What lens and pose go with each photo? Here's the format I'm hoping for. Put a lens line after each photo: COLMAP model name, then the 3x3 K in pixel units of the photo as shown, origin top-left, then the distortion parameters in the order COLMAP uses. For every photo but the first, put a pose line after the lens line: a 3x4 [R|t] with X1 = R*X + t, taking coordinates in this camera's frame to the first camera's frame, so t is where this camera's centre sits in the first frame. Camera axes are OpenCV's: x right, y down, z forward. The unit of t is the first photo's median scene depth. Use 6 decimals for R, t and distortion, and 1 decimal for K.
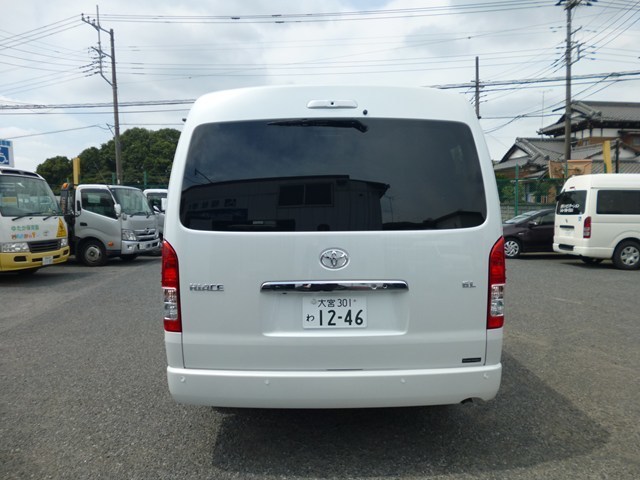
lens RADIAL K [[453.2, 0, 320.5], [0, 453.2, 244.7], [0, 0, 1]] dist [-0.133813, 0.004441]
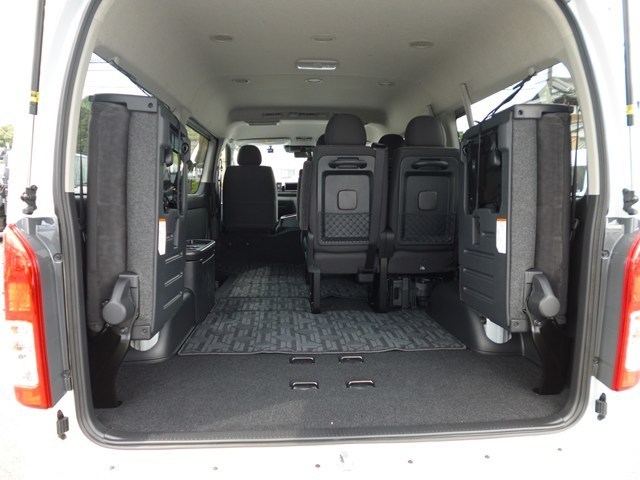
lens RADIAL K [[453.2, 0, 319.6], [0, 453.2, 237.1], [0, 0, 1]] dist [-0.133813, 0.004441]
pose [[0.997684, 0.006892, 0.067670, -0.008858], [-0.009602, 0.999161, 0.039810, -0.004962], [-0.067339, -0.040367, 0.996913, 0.125414]]
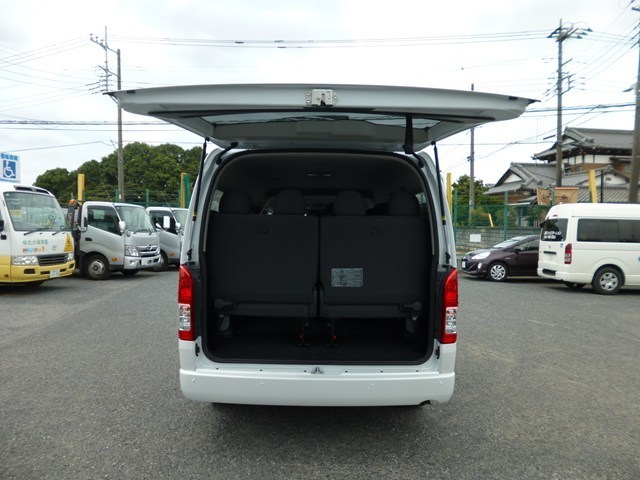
lens RADIAL K [[453.2, 0, 320.6], [0, 453.2, 242.3], [0, 0, 1]] dist [-0.133813, 0.004441]
pose [[0.999716, 0.022927, 0.006451, 0.006190], [-0.022608, 0.998695, -0.045791, -0.006212], [-0.007492, 0.045632, 0.998930, -0.060155]]
